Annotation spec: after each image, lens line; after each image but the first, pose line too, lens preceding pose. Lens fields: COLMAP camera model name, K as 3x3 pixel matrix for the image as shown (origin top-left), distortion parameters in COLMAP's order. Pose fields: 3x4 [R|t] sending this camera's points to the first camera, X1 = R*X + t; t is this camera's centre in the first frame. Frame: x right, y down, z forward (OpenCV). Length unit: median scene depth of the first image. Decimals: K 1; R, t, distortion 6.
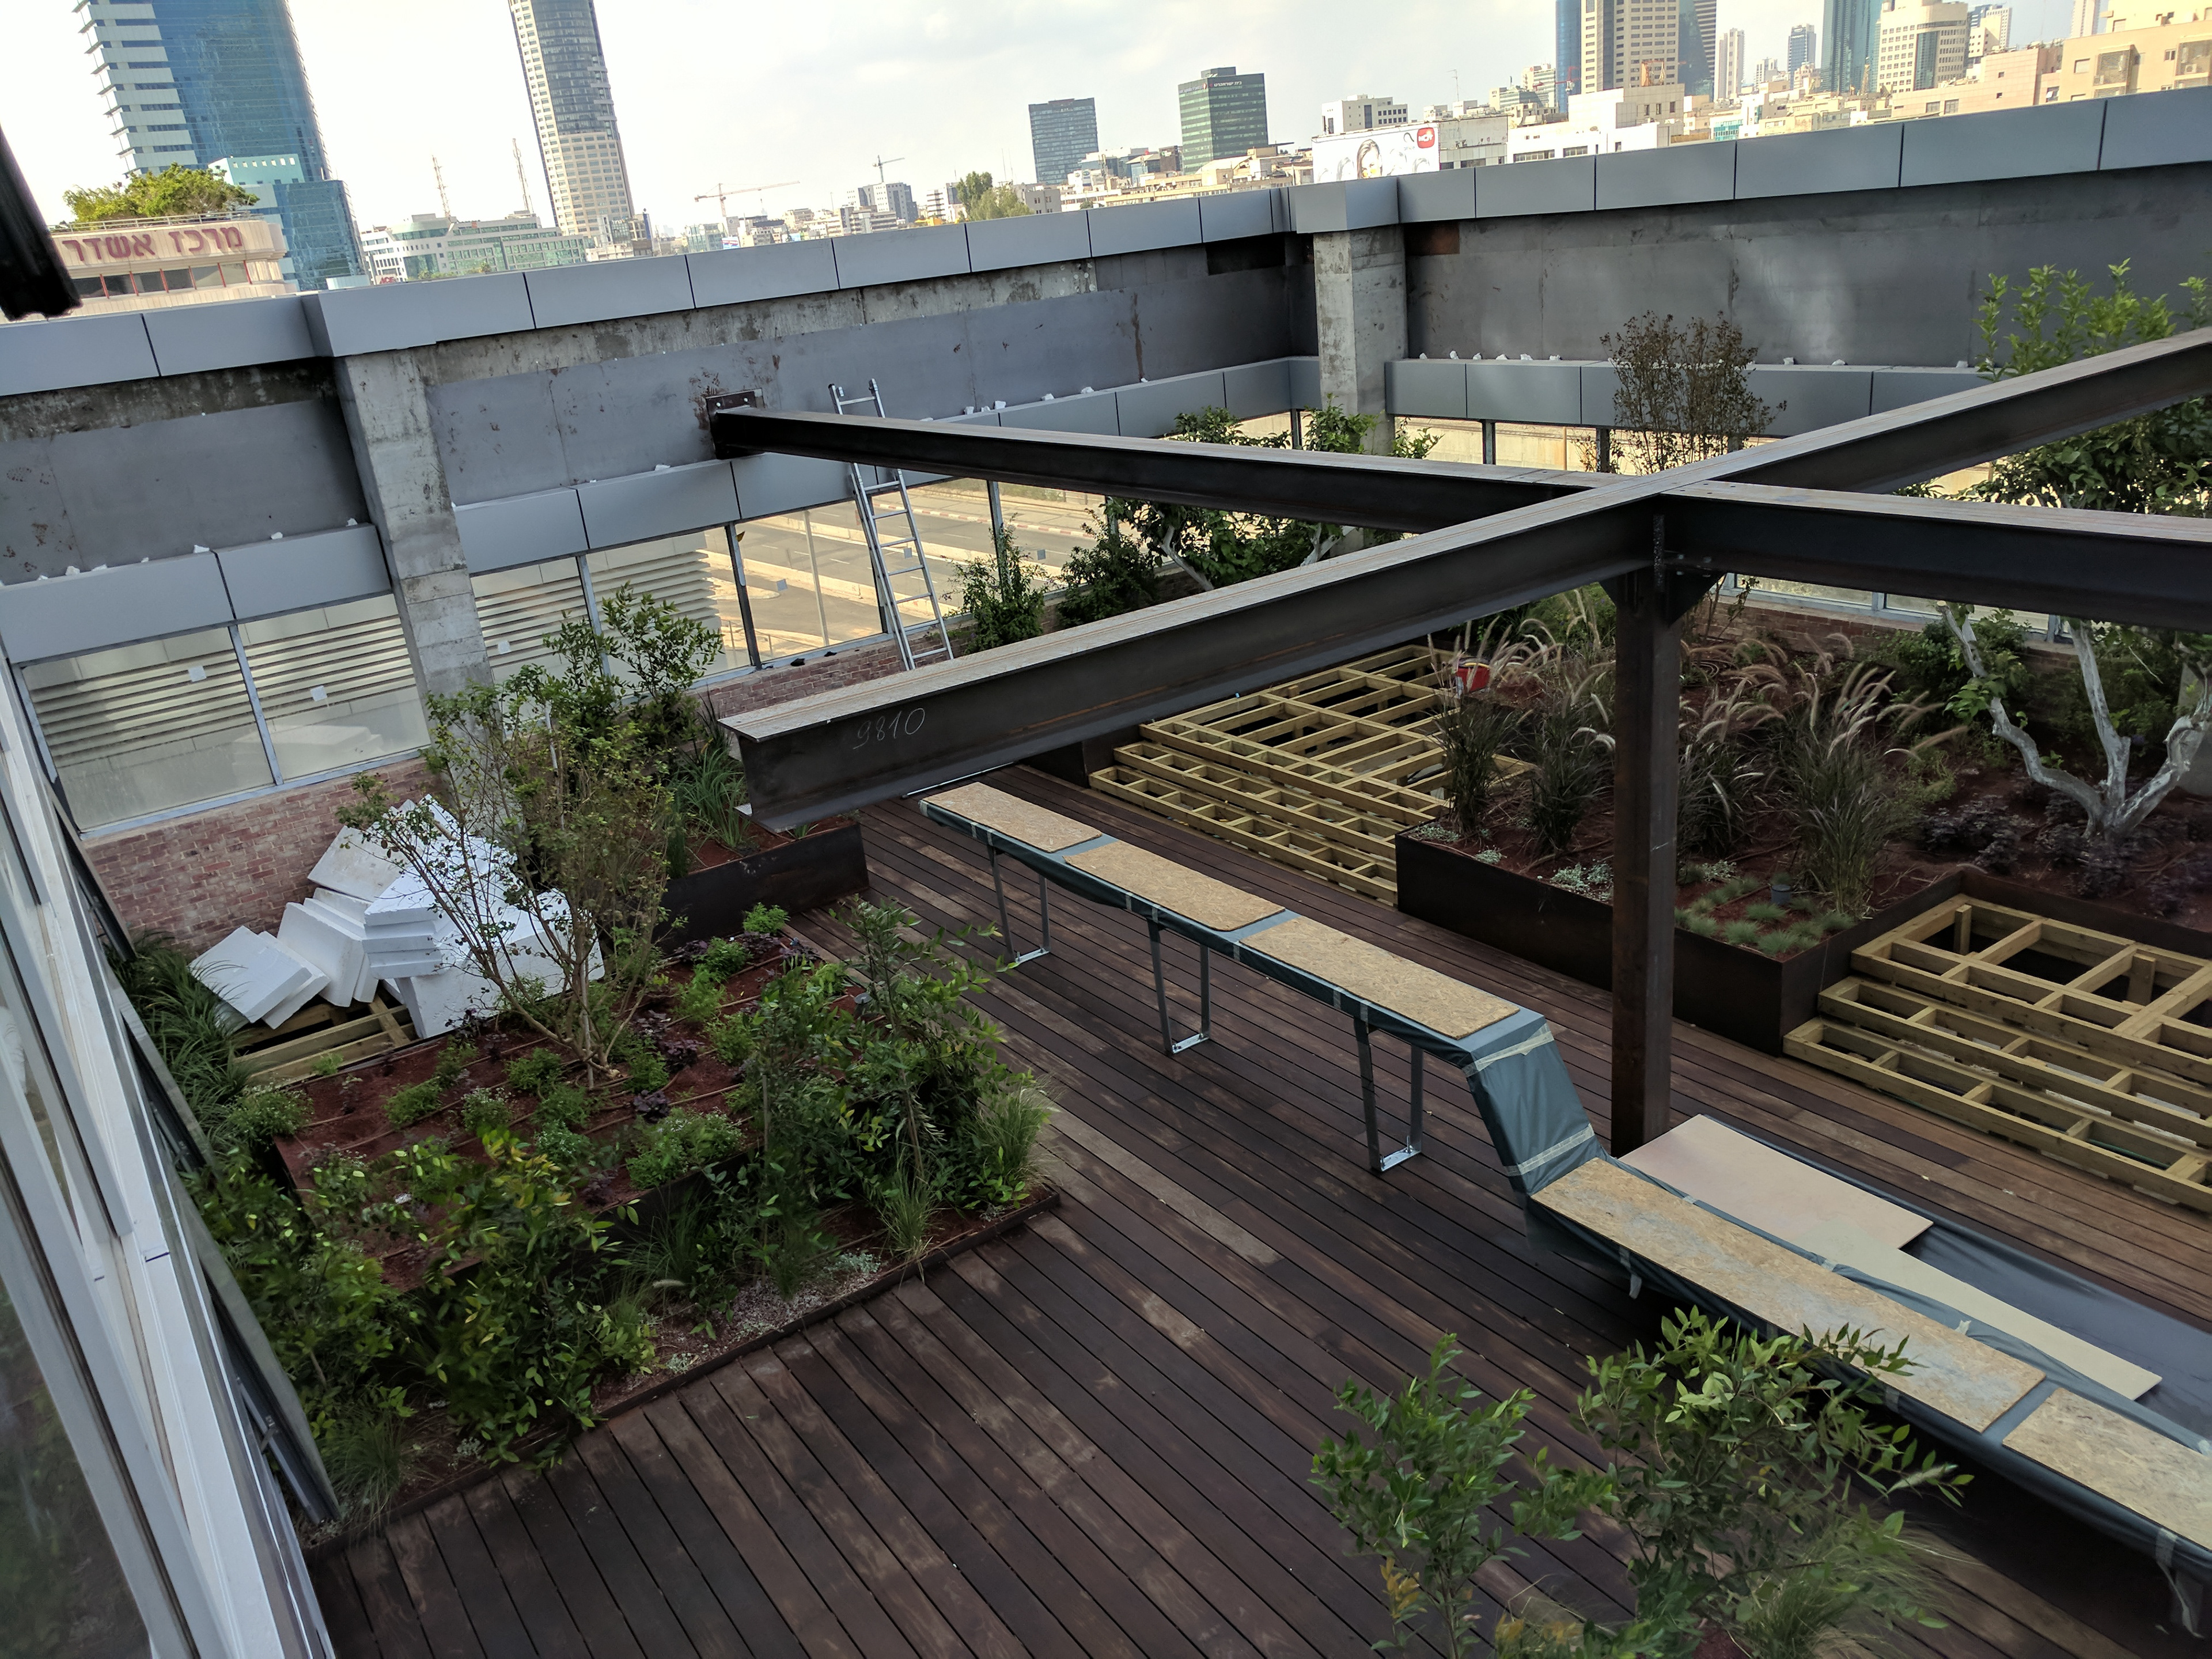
lens RADIAL K [[1651.1, 0, 1106.0], [0, 1651.1, 829.5], [0, 0, 1]] dist [-0.005259, -0.002467]
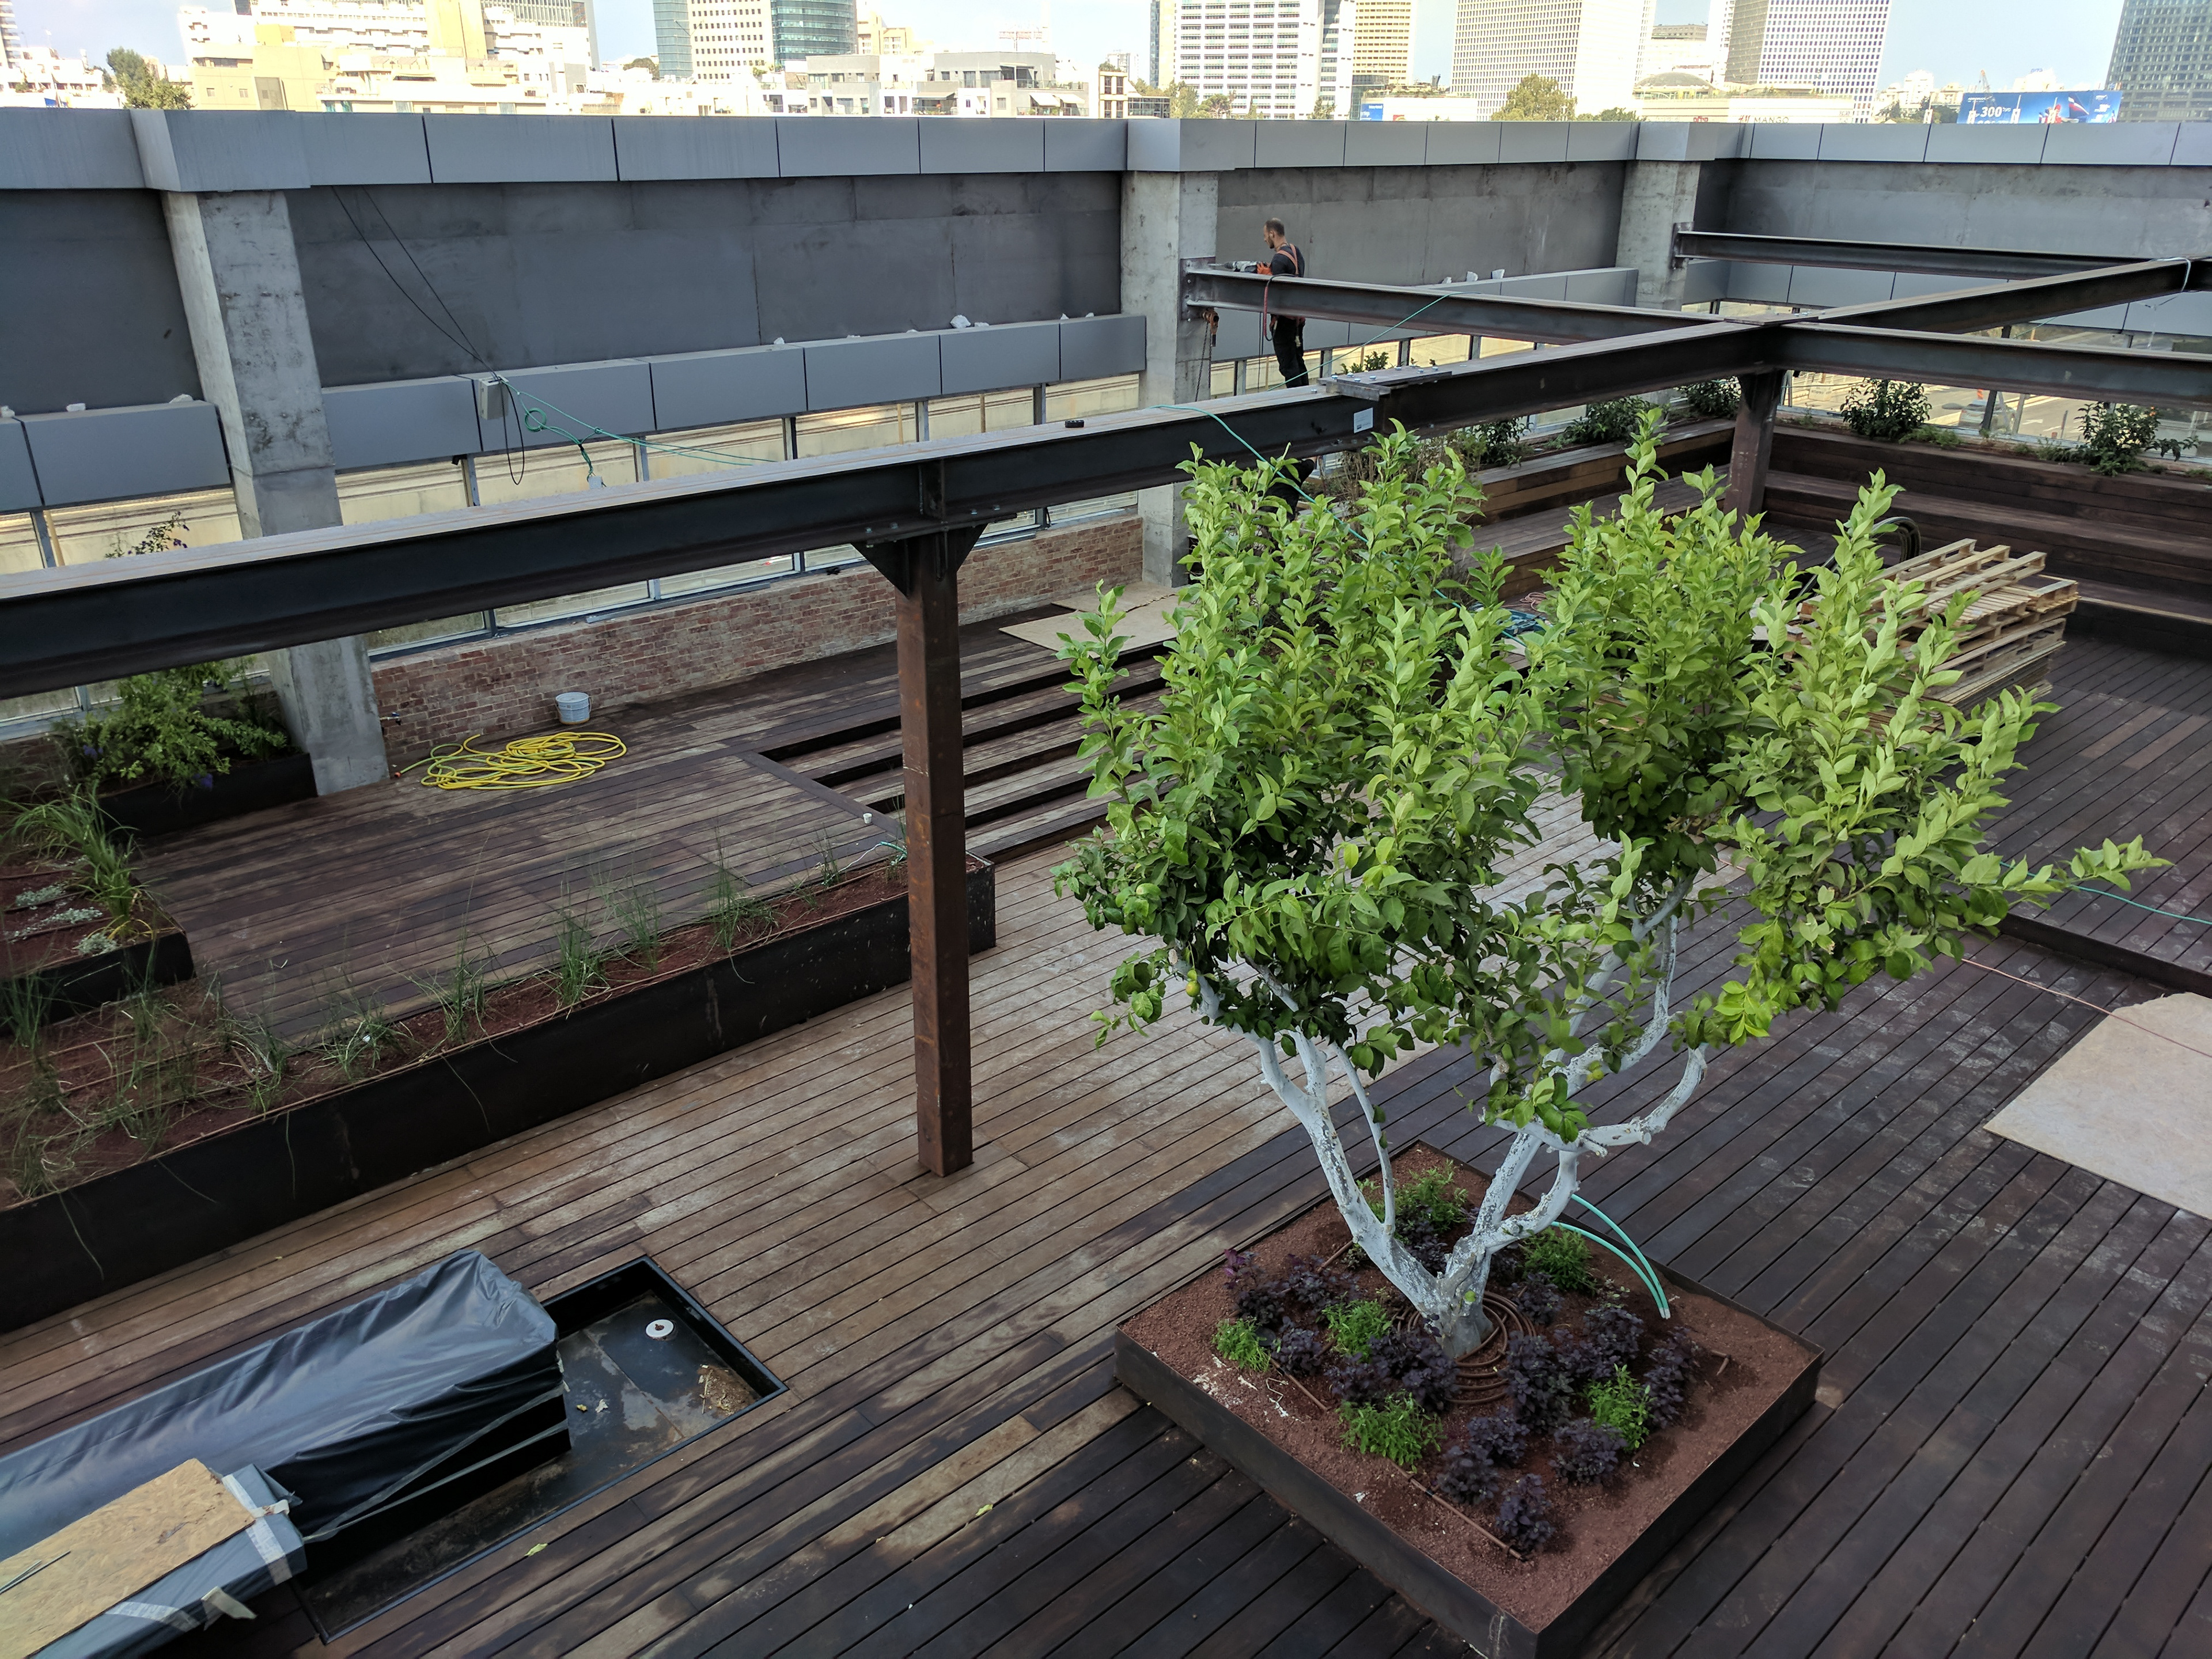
lens RADIAL K [[1651.1, 0, 1106.0], [0, 1651.1, 829.5], [0, 0, 1]] dist [-0.005259, -0.002467]
pose [[-0.133785, -0.296351, 0.945663, -0.699616], [0.358122, 0.875298, 0.324964, -0.283886], [-0.924040, 0.382138, -0.010972, 0.957670]]
